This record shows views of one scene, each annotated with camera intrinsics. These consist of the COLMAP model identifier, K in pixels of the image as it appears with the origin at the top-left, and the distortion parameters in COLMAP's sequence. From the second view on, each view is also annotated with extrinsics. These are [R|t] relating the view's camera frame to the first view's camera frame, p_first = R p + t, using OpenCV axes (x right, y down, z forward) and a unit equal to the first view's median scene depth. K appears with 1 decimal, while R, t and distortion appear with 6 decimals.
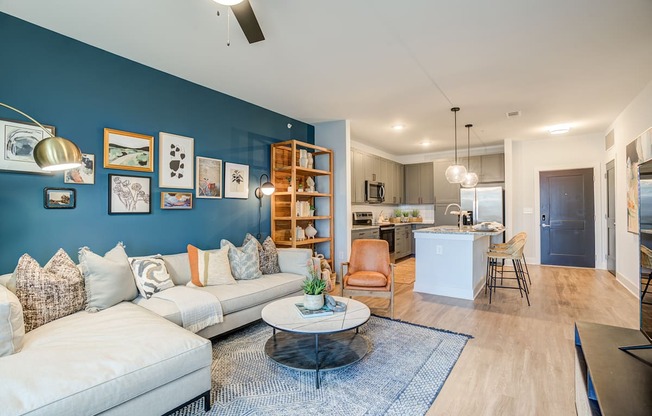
lens RADIAL K [[301.4, 0, 326.0], [0, 301.4, 208.0], [0, 0, 1]] dist [-0.034416, 0.018242]
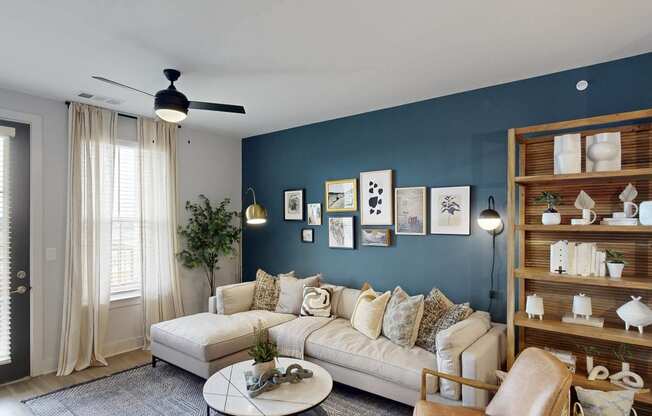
lens RADIAL K [[362.4, 0, 324.8], [0, 362.4, 223.5], [0, 0, 1]] dist [-0.001551, 0.012180]
pose [[-0.045891, 0.011245, -0.998883, 0.639235], [0.007799, 0.999910, 0.010899, -0.076869], [0.998916, -0.007290, -0.045975, 0.800659]]
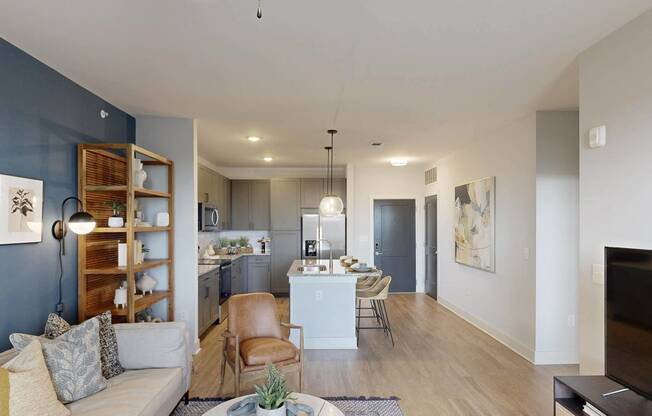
lens RADIAL K [[376.8, 0, 327.2], [0, 376.8, 225.1], [0, 0, 1]] dist [0.000294, -0.000310]
pose [[0.798301, 0.001929, 0.602256, -0.288218], [-0.008572, 0.999930, 0.008161, -0.080045], [-0.602198, -0.011678, 0.798262, 0.160797]]
